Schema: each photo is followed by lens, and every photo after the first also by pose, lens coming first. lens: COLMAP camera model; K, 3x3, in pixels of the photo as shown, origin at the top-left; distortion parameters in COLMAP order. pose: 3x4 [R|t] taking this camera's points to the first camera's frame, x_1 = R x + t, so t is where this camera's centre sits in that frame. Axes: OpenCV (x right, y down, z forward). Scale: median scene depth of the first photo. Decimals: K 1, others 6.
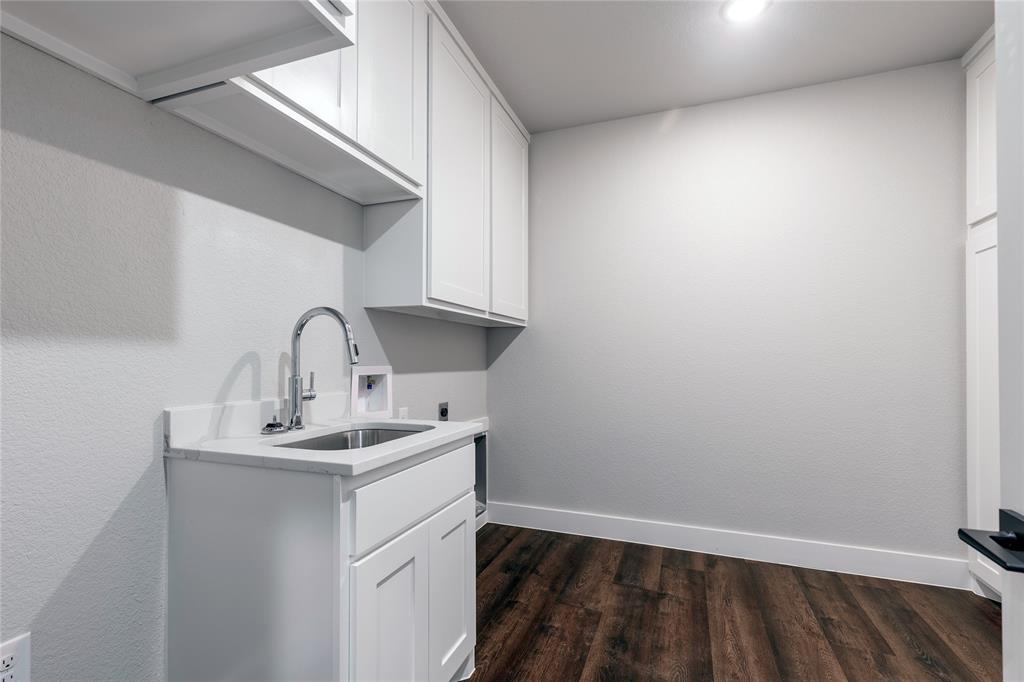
lens RADIAL K [[472.5, 0, 510.8], [0, 472.5, 350.4], [0, 0, 1]] dist [0.013427, 0.000288]
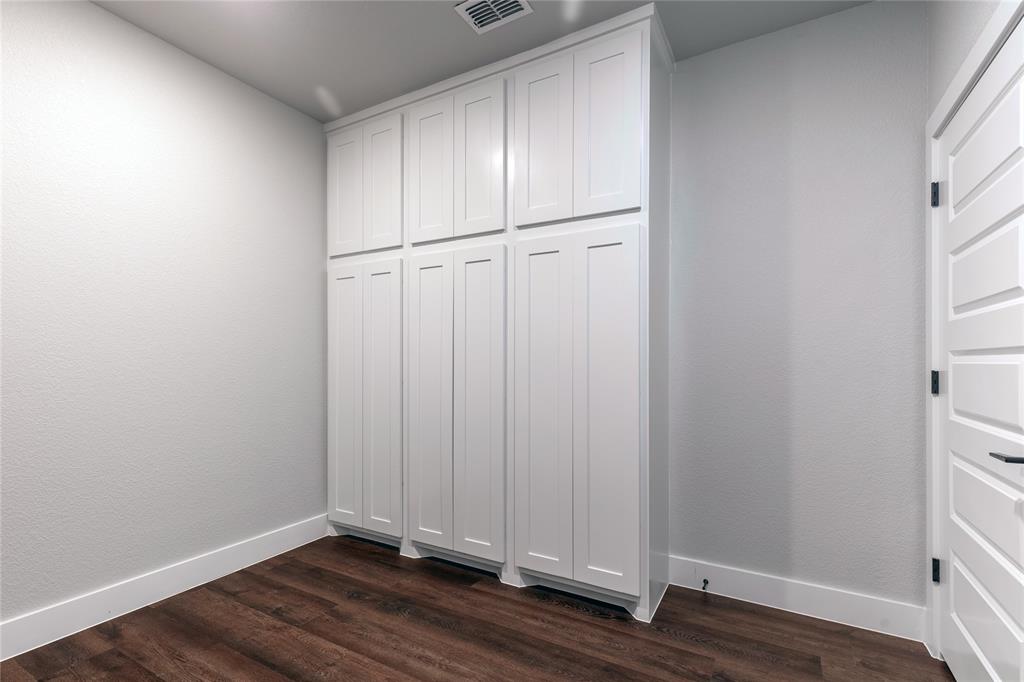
lens RADIAL K [[472.5, 0, 512.1], [0, 472.5, 360.1], [0, 0, 1]] dist [0.013427, 0.000288]
pose [[0.168329, -0.003315, 0.985725, -0.267679], [-0.018390, 0.999810, 0.006503, 0.002920], [-0.985559, -0.019223, 0.168236, 0.330369]]
